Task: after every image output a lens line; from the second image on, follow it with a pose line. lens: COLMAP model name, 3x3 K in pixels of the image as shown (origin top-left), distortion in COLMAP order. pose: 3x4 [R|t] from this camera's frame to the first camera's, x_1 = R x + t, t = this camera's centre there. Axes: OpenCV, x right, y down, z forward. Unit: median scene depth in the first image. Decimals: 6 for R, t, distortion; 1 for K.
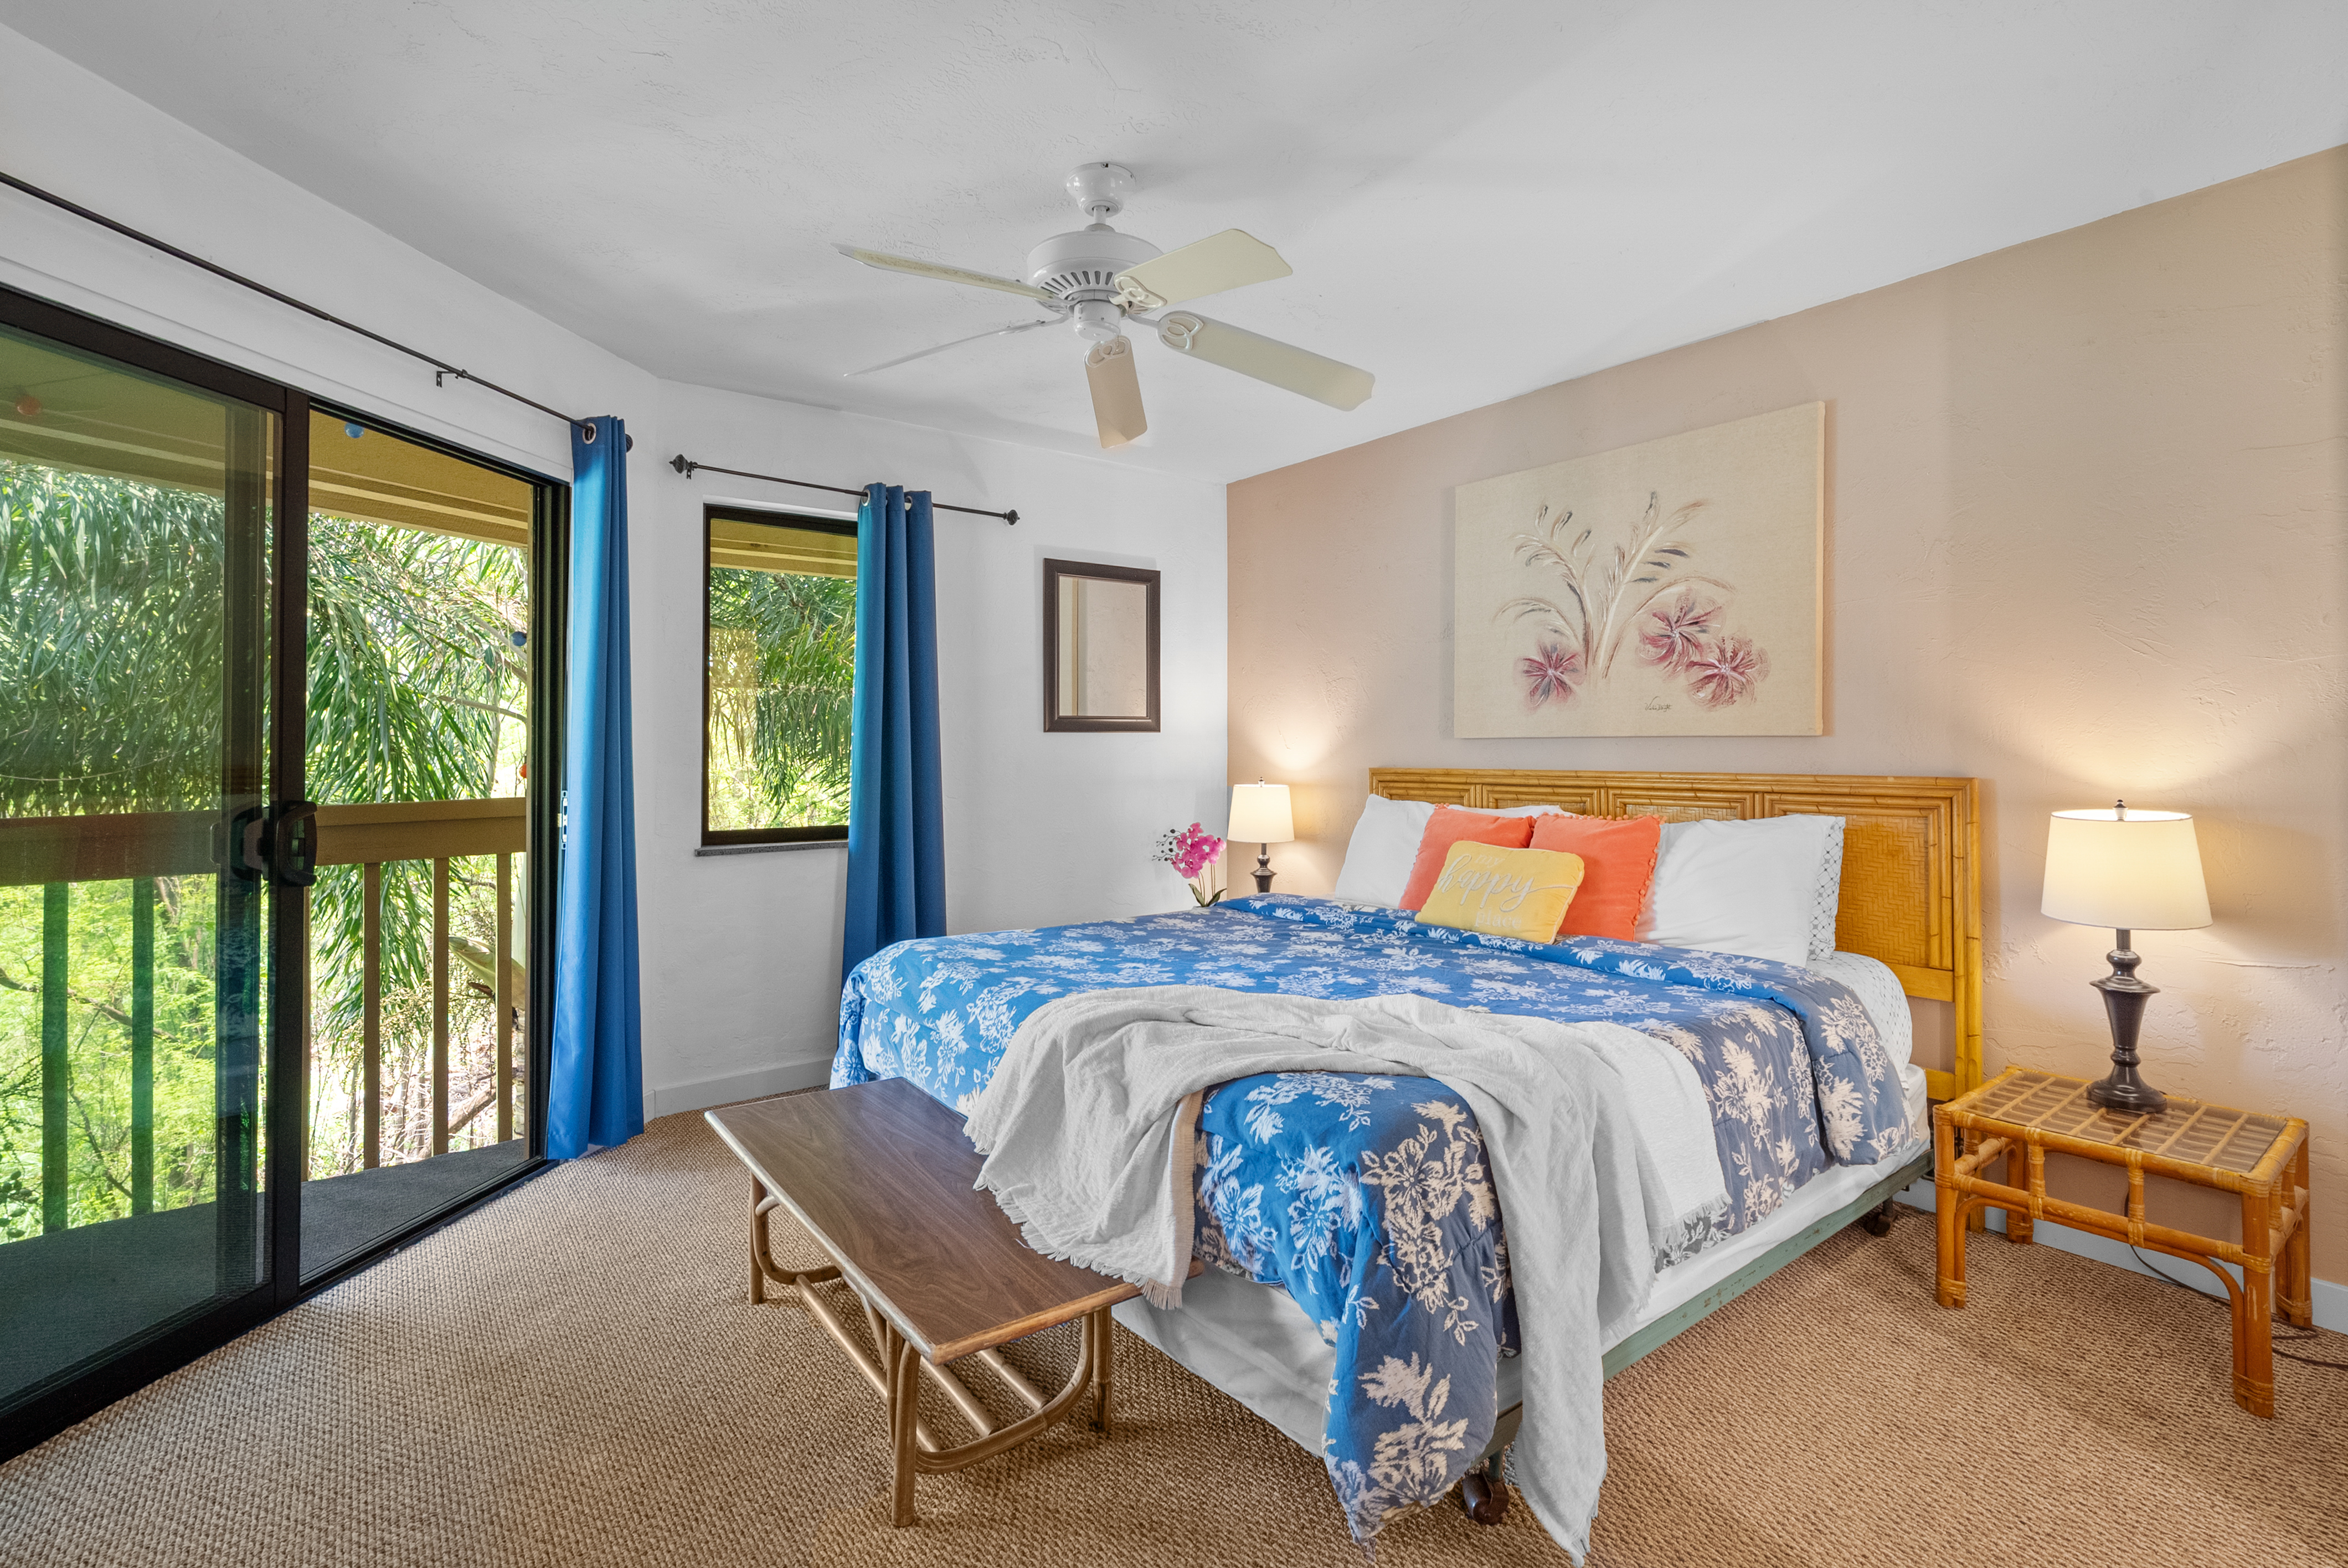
lens RADIAL K [[1065.5, 0, 1164.4], [0, 1065.5, 771.9], [0, 0, 1]] dist [-0.004909, 0.001503]
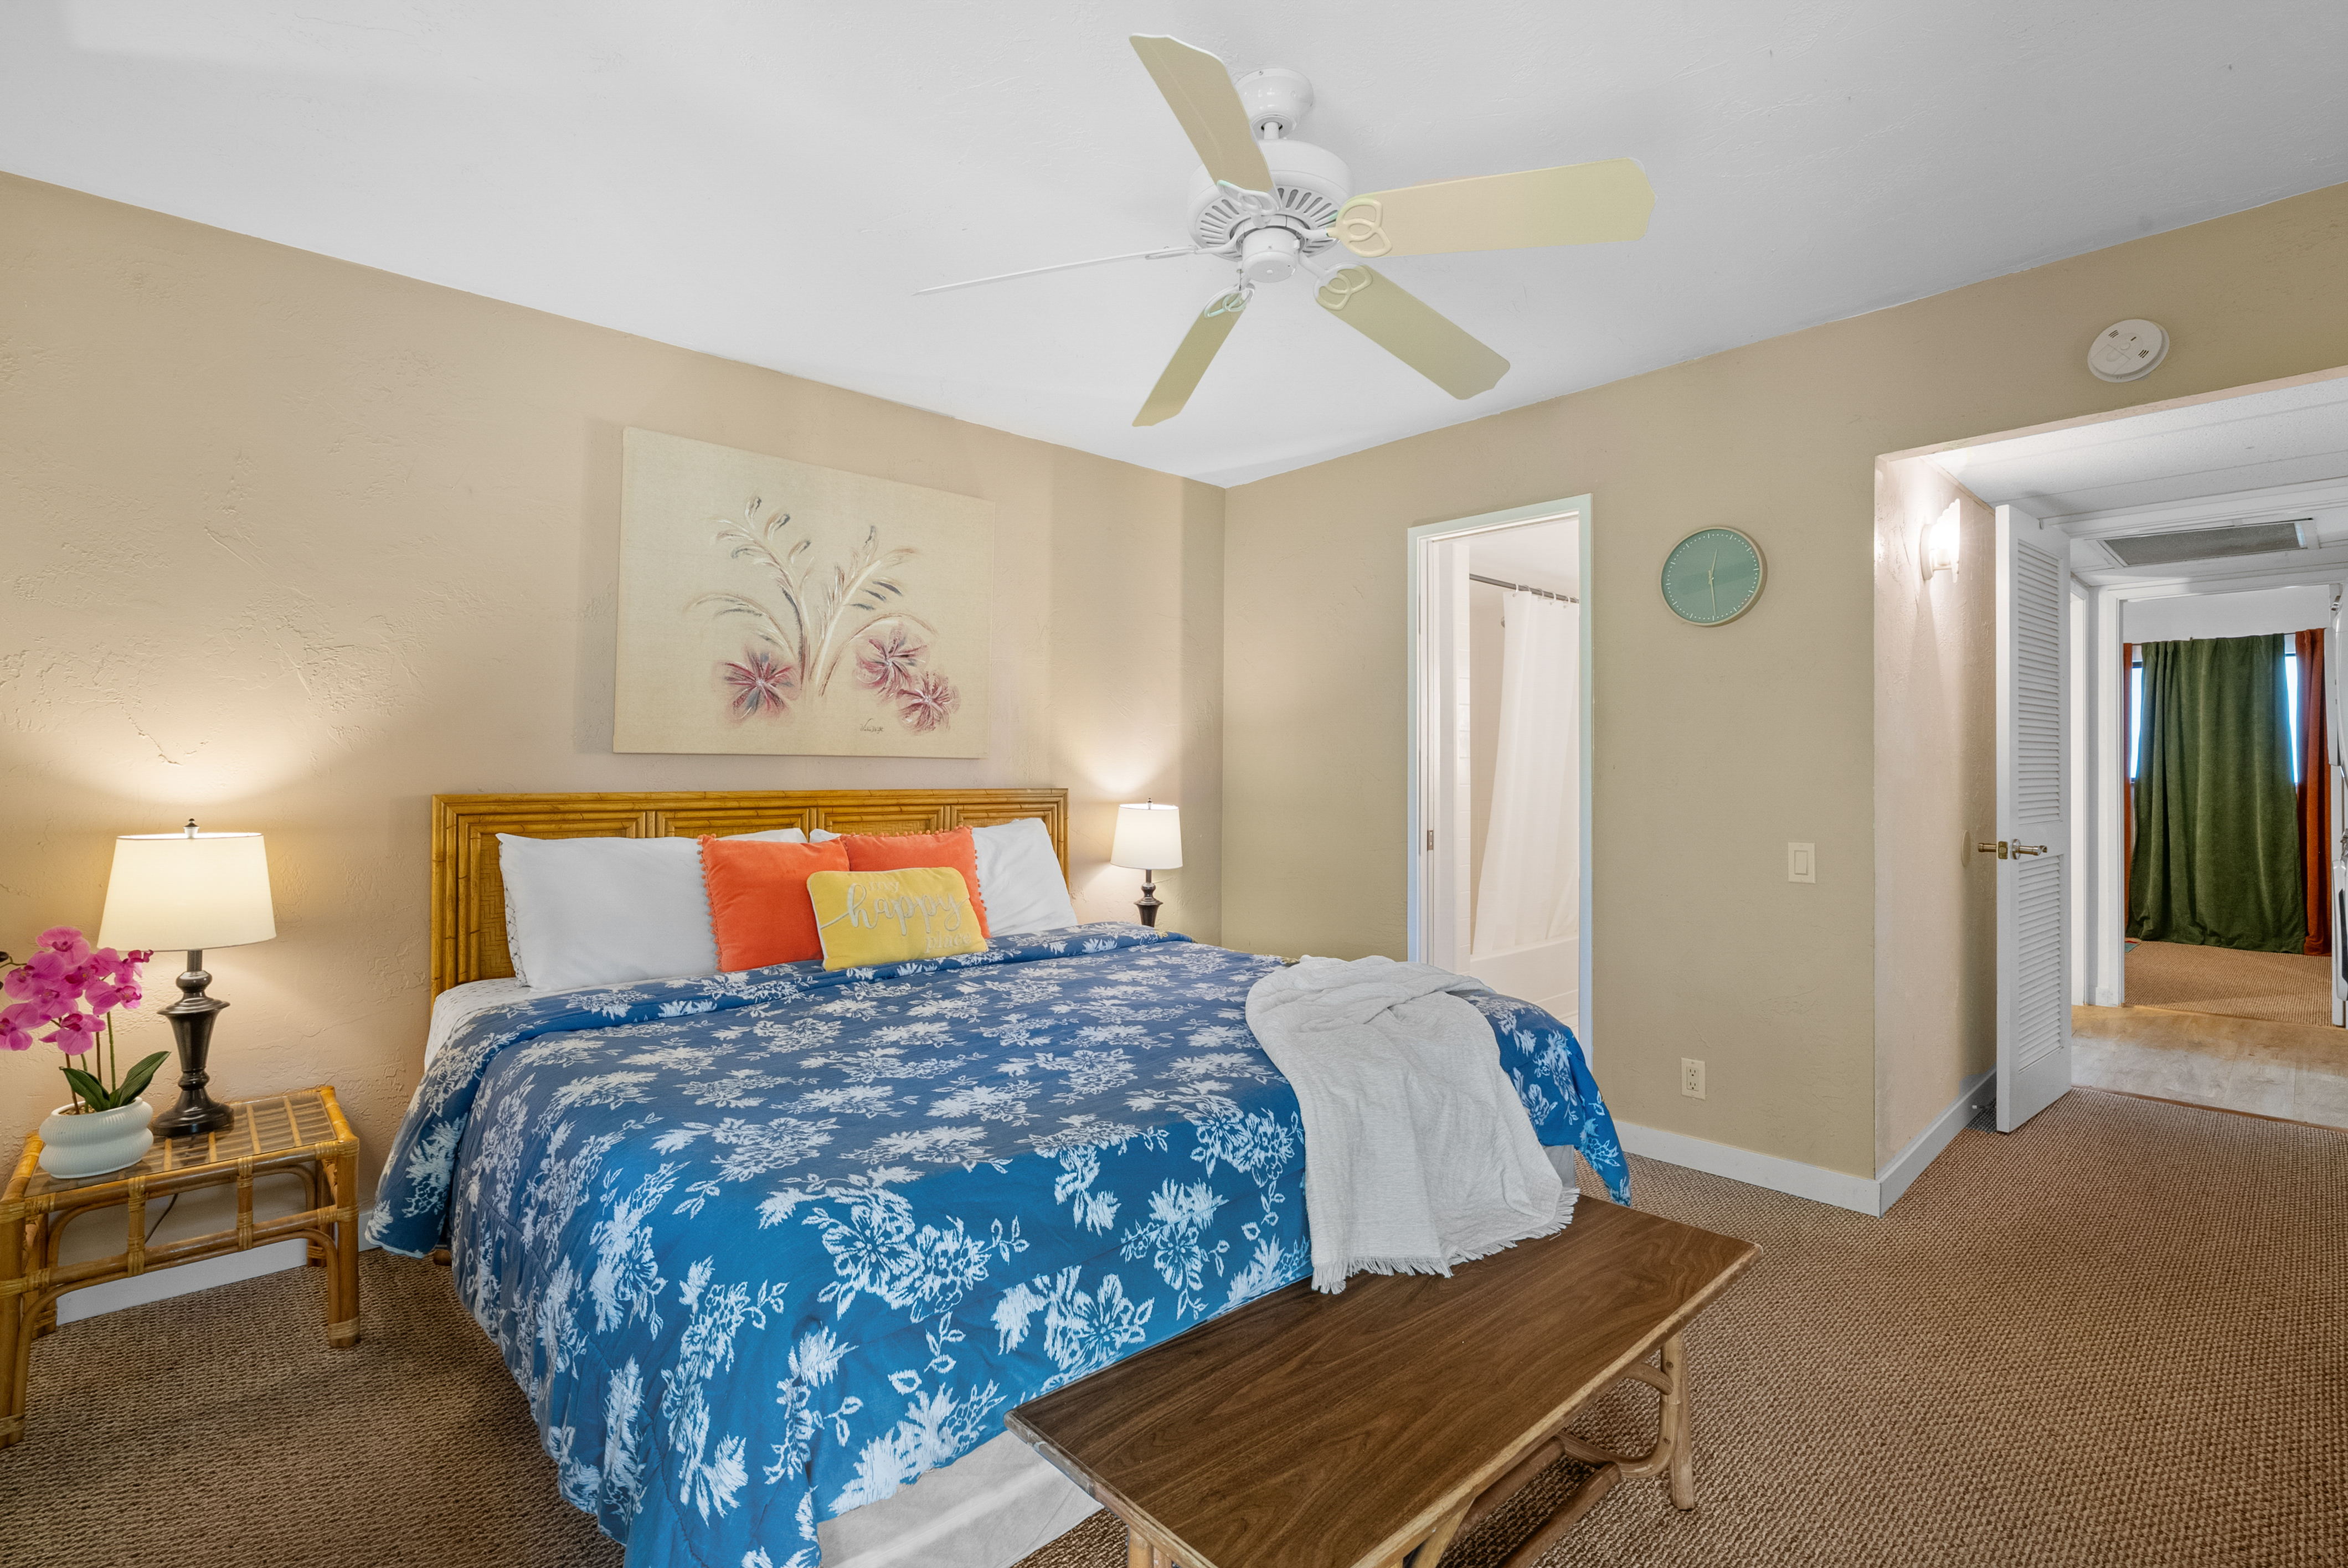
lens RADIAL K [[1049.4, 0, 1169.7], [0, 1049.4, 799.3], [0, 0, 1]] dist [-0.001411, 0.000084]
pose [[-0.075485, -0.026020, 0.996807, -0.581634], [0.017076, 0.999479, 0.027383, -0.013152], [-0.997001, 0.019089, -0.075001, 0.747723]]
